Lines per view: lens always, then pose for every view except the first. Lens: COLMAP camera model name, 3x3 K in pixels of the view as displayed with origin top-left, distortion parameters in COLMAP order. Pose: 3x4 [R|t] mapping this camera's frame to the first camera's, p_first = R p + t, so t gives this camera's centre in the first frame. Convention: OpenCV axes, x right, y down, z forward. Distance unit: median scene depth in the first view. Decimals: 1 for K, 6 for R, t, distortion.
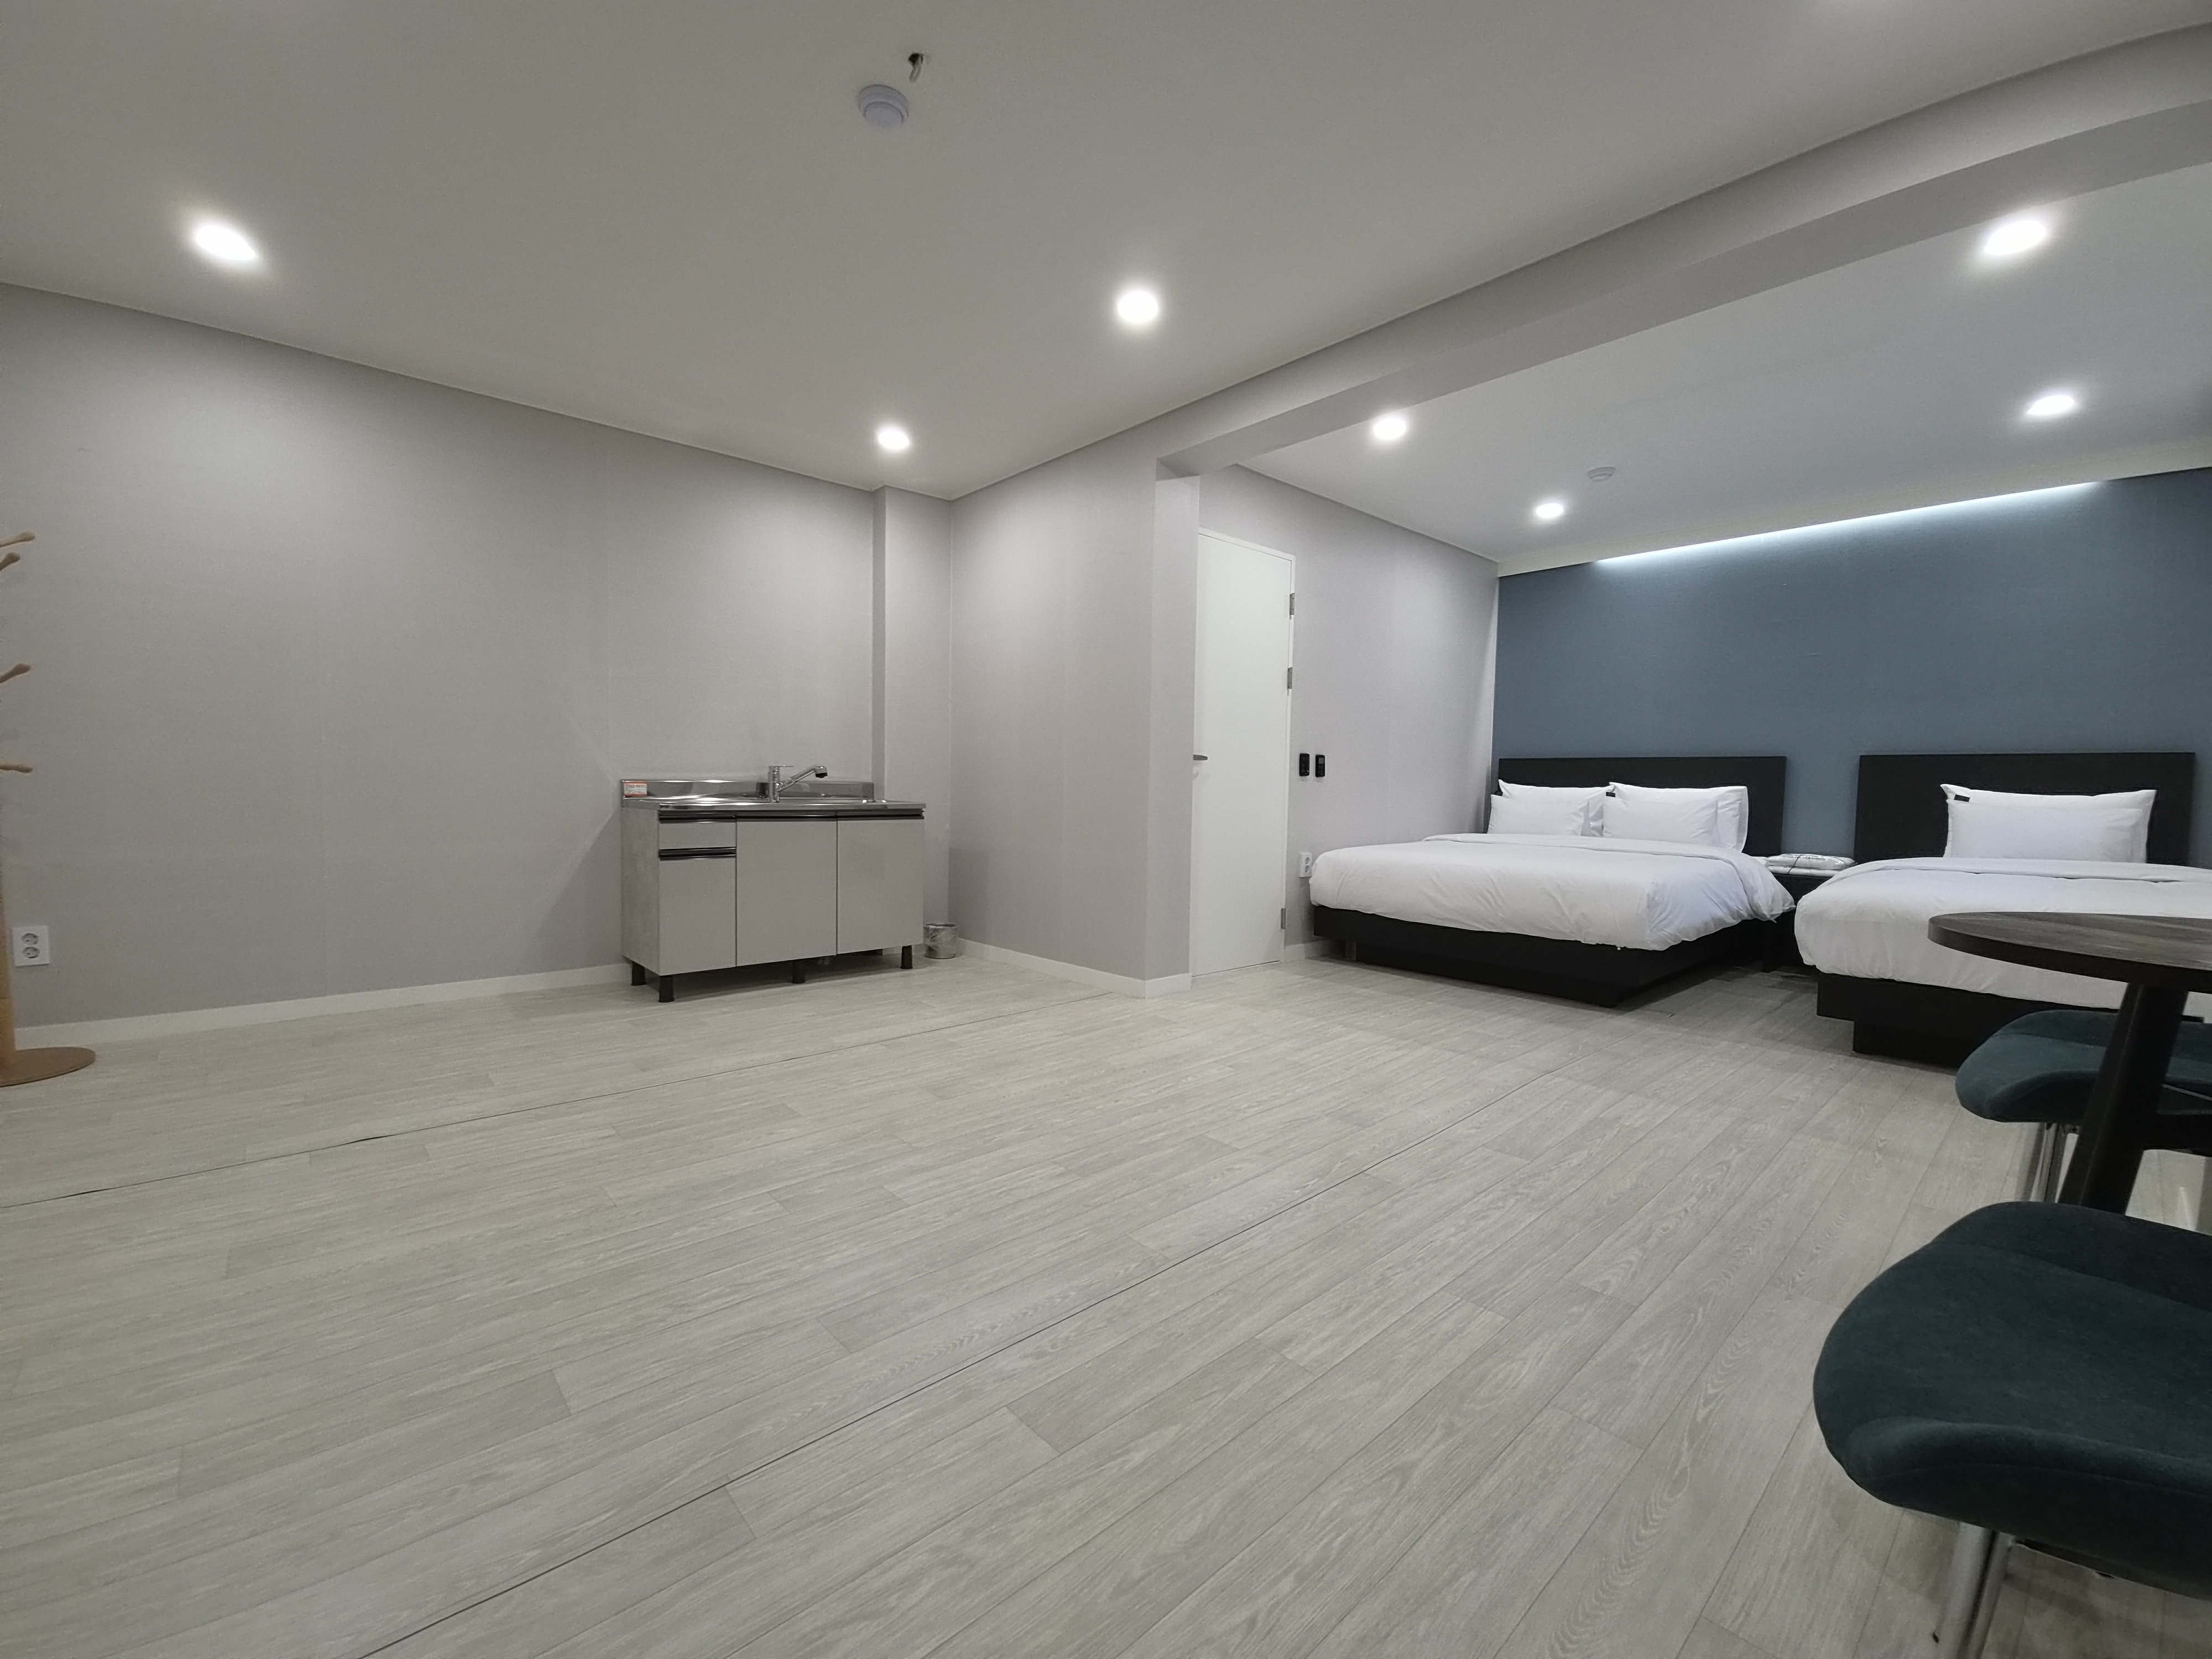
lens RADIAL K [[926.1, 0, 1081.5], [0, 926.1, 833.1], [0, 0, 1]] dist [0.002730, -0.000061]
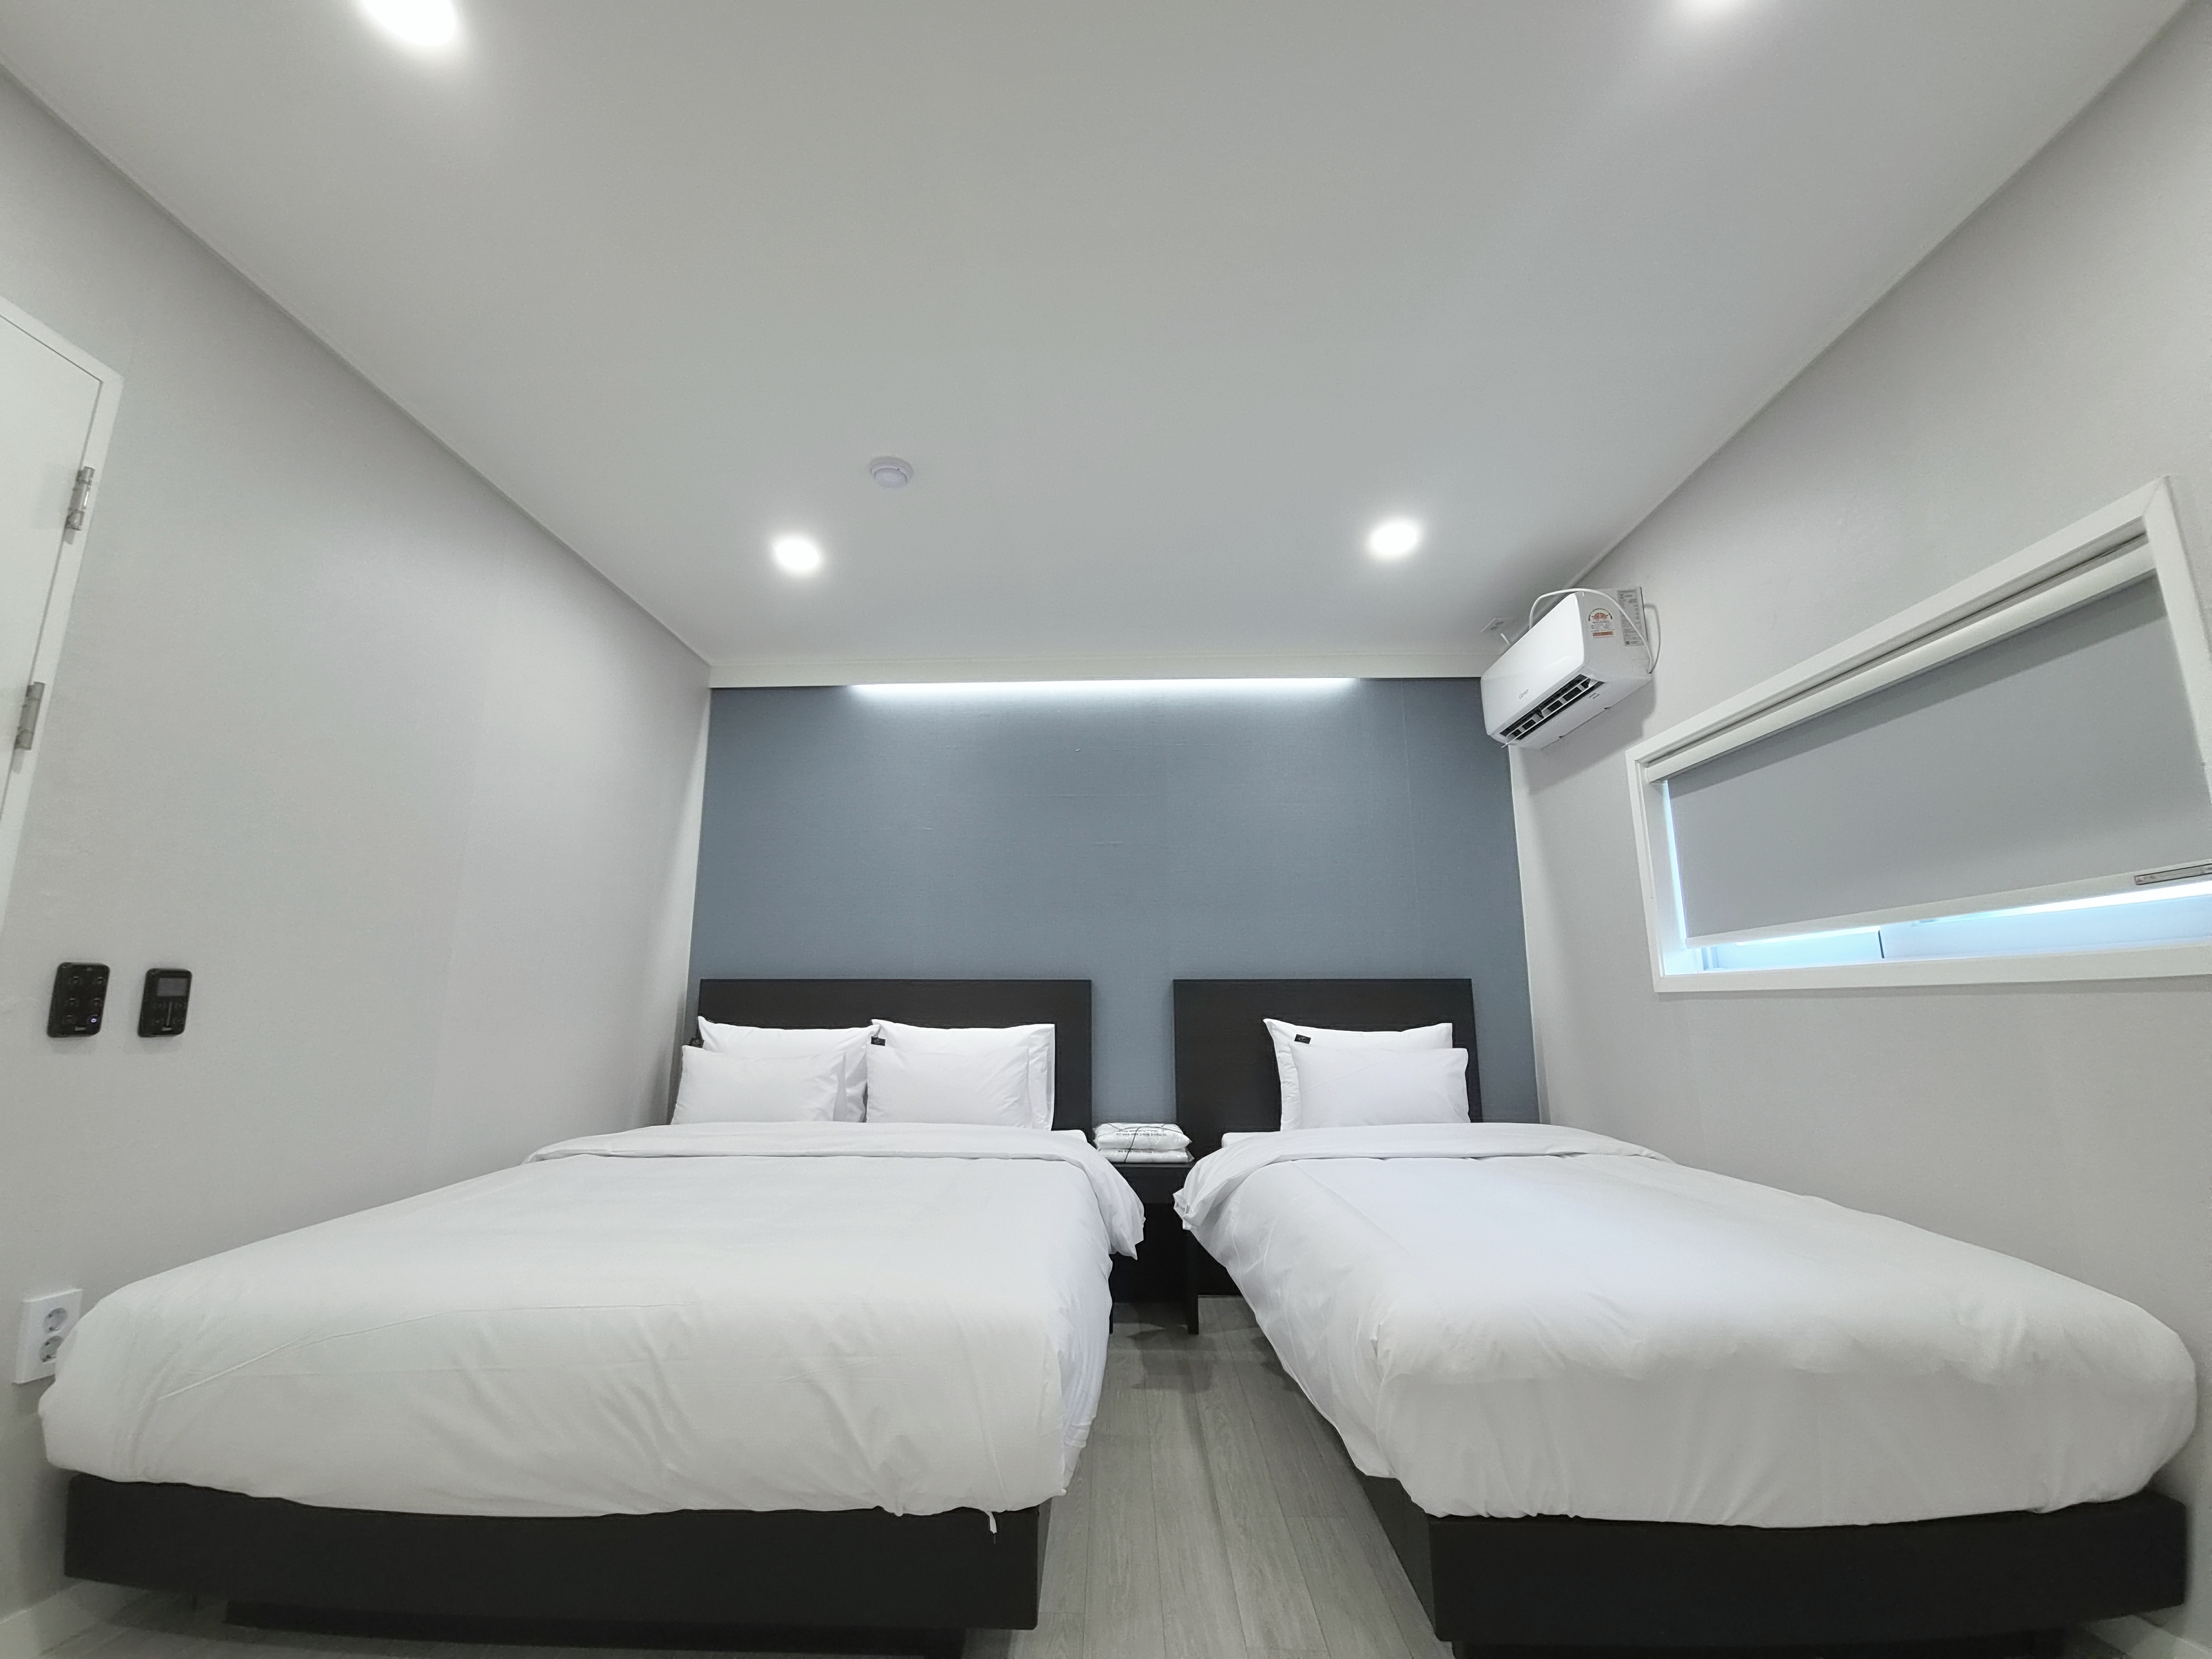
lens RADIAL K [[926.1, 0, 1081.5], [0, 926.1, 833.1], [0, 0, 1]] dist [0.002730, -0.000061]
pose [[0.697344, 0.117227, 0.707085, 0.232231], [0.048872, 0.976461, -0.210085, -0.043360], [-0.715069, 0.181058, 0.675200, 0.498786]]
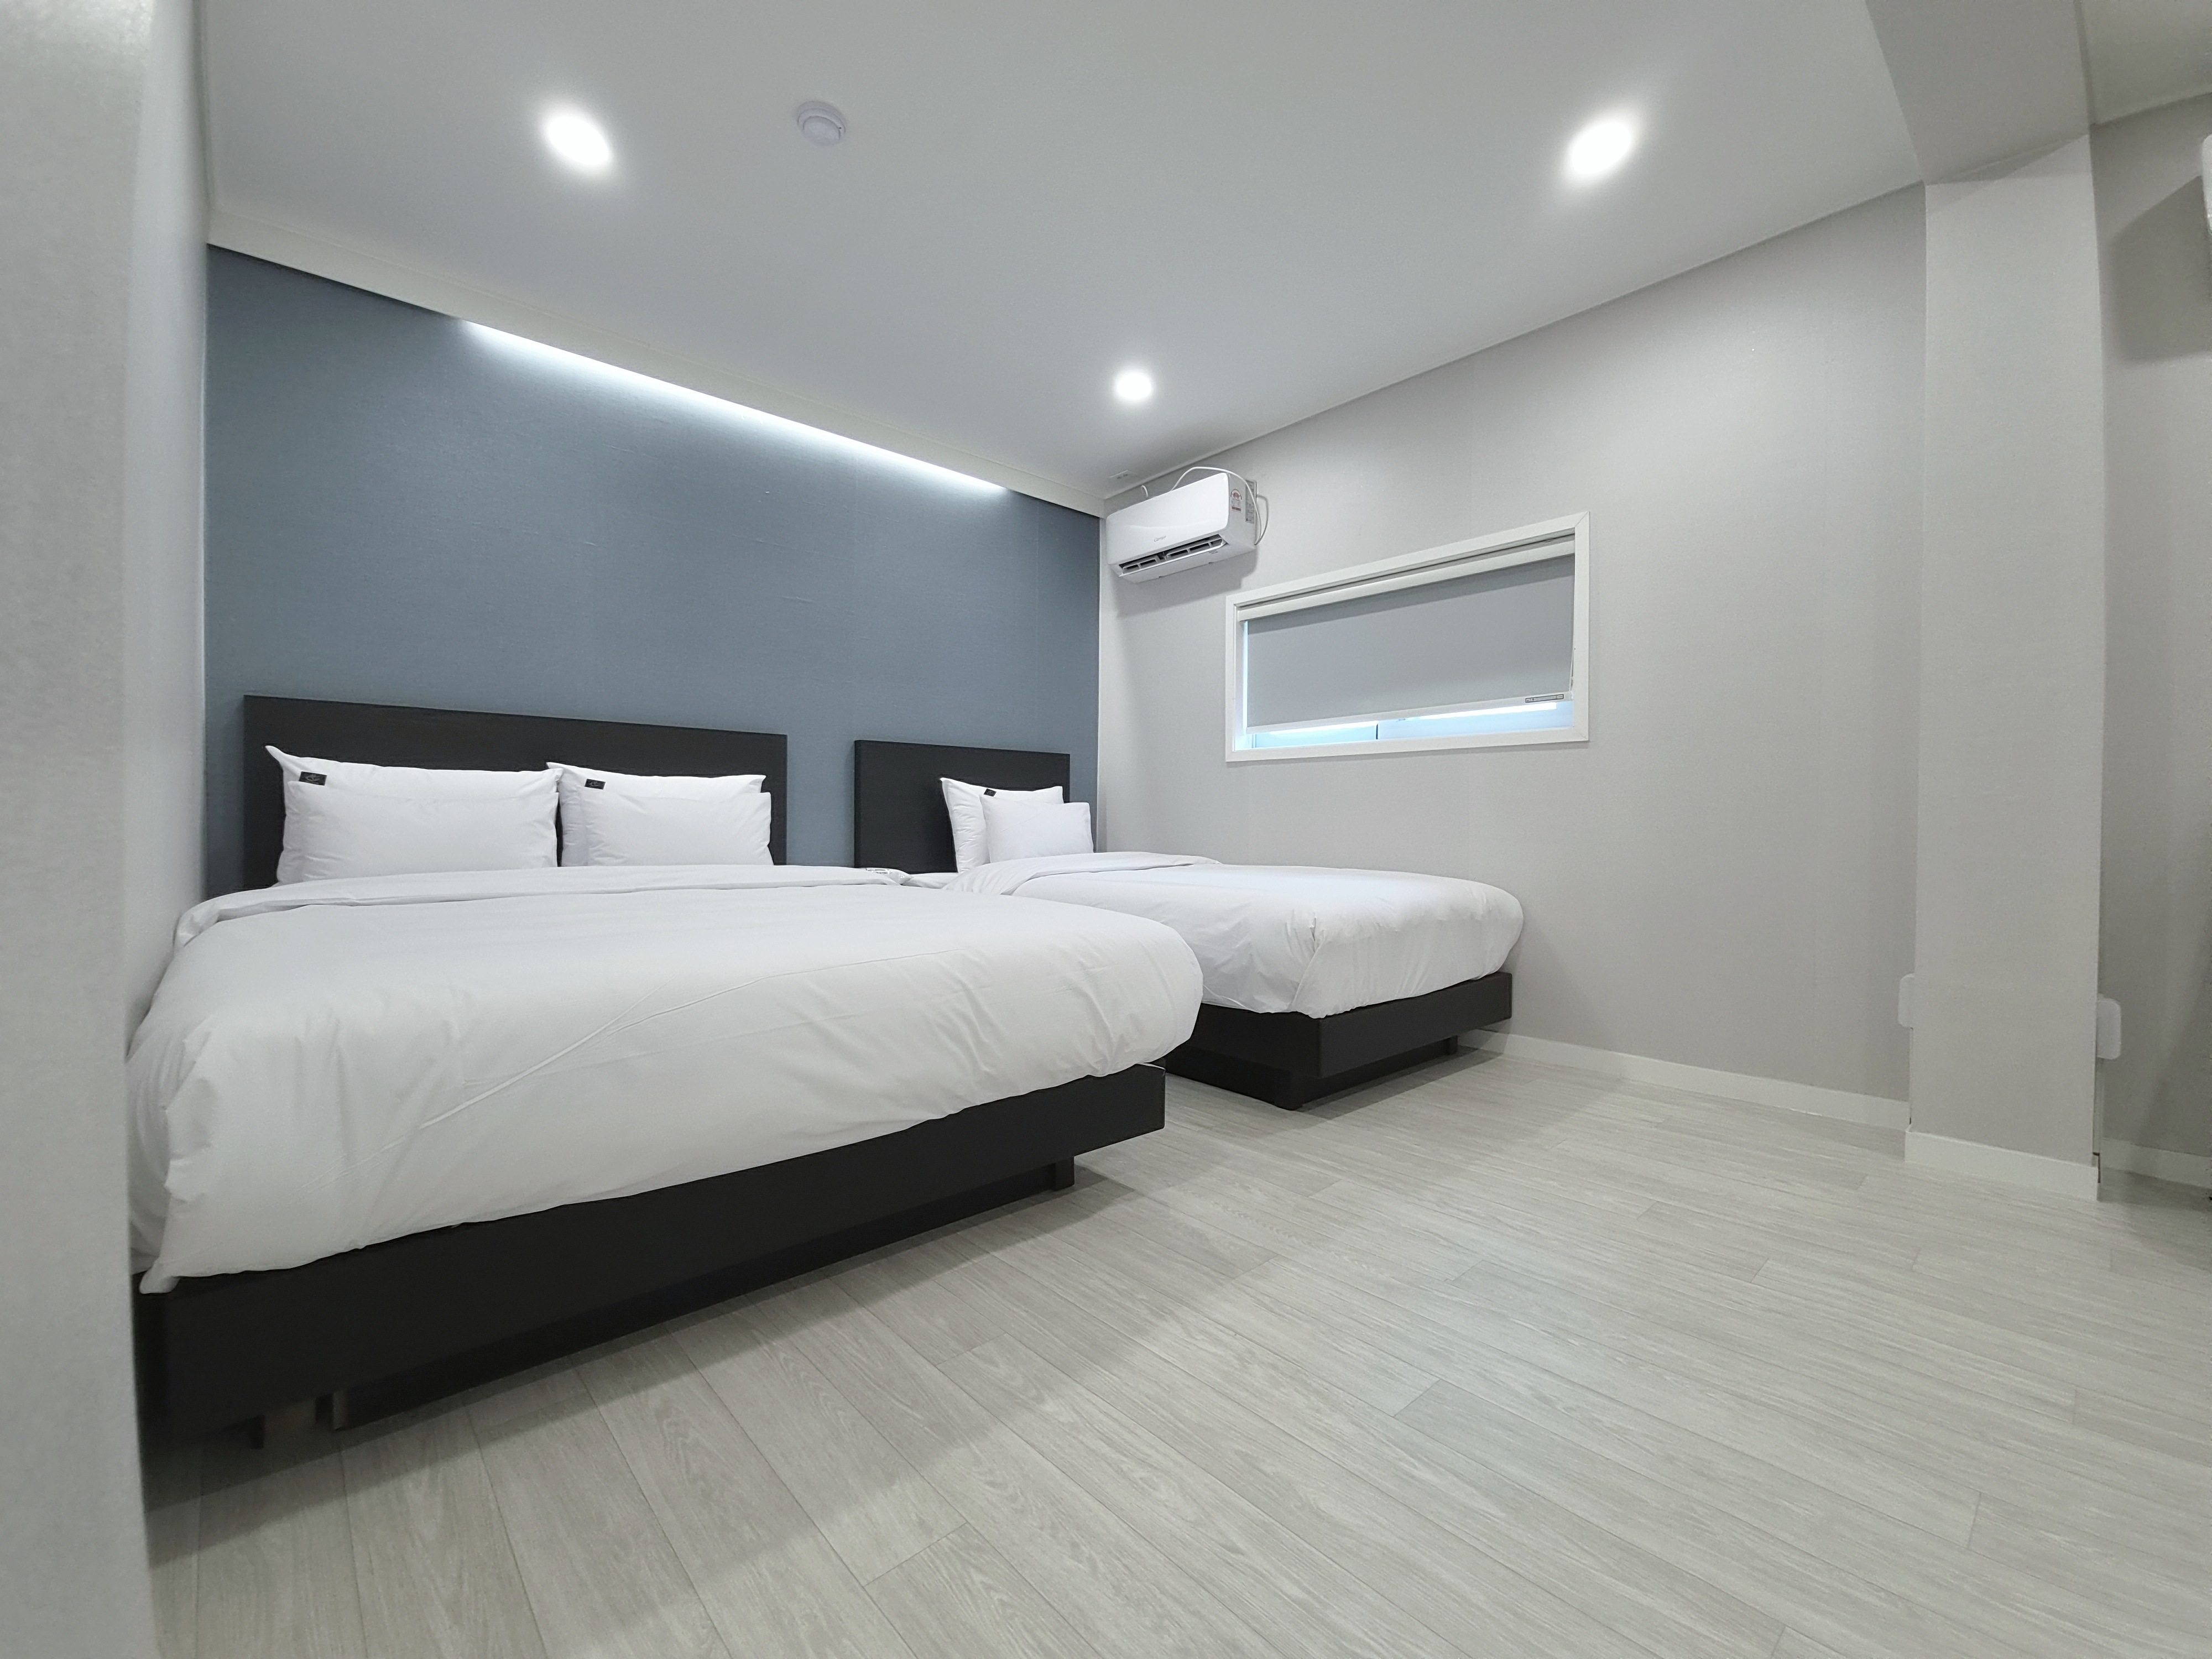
lens RADIAL K [[911.1, 0, 1106.0], [0, 911.1, 829.5], [0, 0, 1]] dist [0.001164, 0.000008]
pose [[0.001877, -0.023914, 0.999712, 0.055984], [0.049341, 0.998499, 0.023792, -0.014861], [-0.998780, 0.049282, 0.003054, 0.744632]]
